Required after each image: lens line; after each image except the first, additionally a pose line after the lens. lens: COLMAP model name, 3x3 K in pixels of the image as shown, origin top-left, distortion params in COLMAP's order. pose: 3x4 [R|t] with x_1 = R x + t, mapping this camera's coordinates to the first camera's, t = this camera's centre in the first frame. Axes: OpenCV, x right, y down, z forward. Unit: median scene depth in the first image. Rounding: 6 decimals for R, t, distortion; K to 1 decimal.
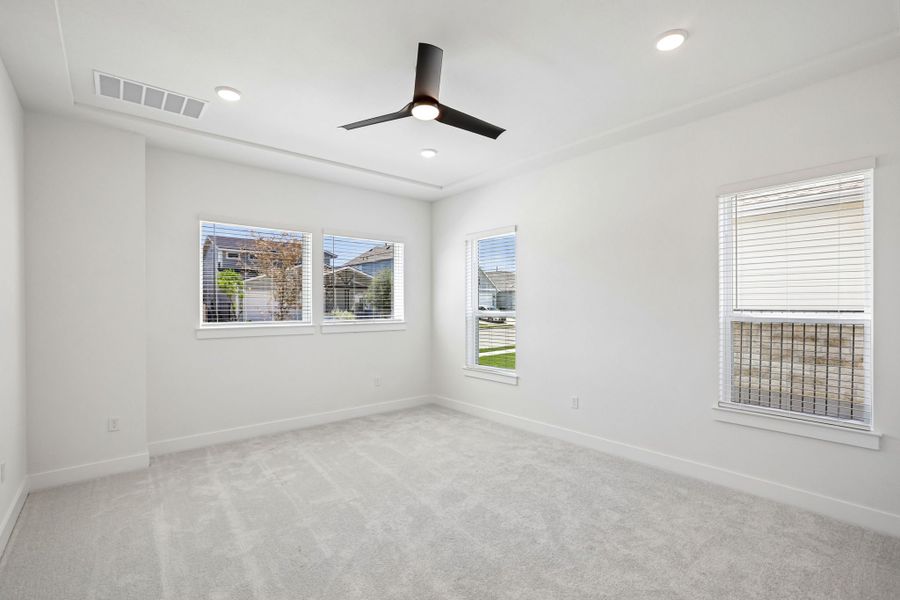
lens RADIAL K [[408.4, 0, 454.6], [0, 408.4, 313.2], [0, 0, 1]] dist [-0.014175, 0.000851]
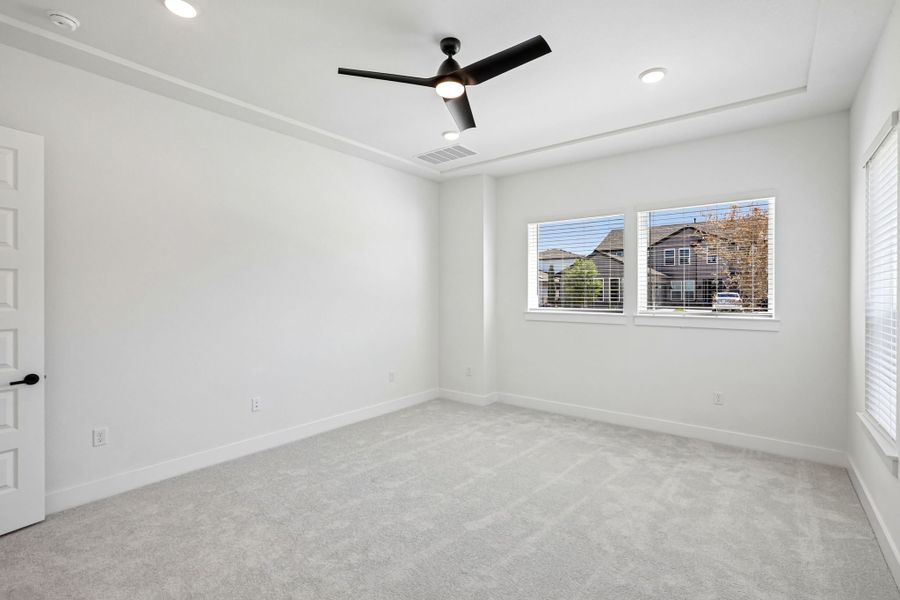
lens RADIAL K [[408.4, 0, 449.3], [0, 408.4, 299.4], [0, 0, 1]] dist [-0.014175, 0.000851]
pose [[0.210547, 0.014229, -0.977480, 0.531700], [-0.020233, 0.999743, 0.010195, -0.007665], [0.977374, 0.017631, 0.210781, 0.496912]]
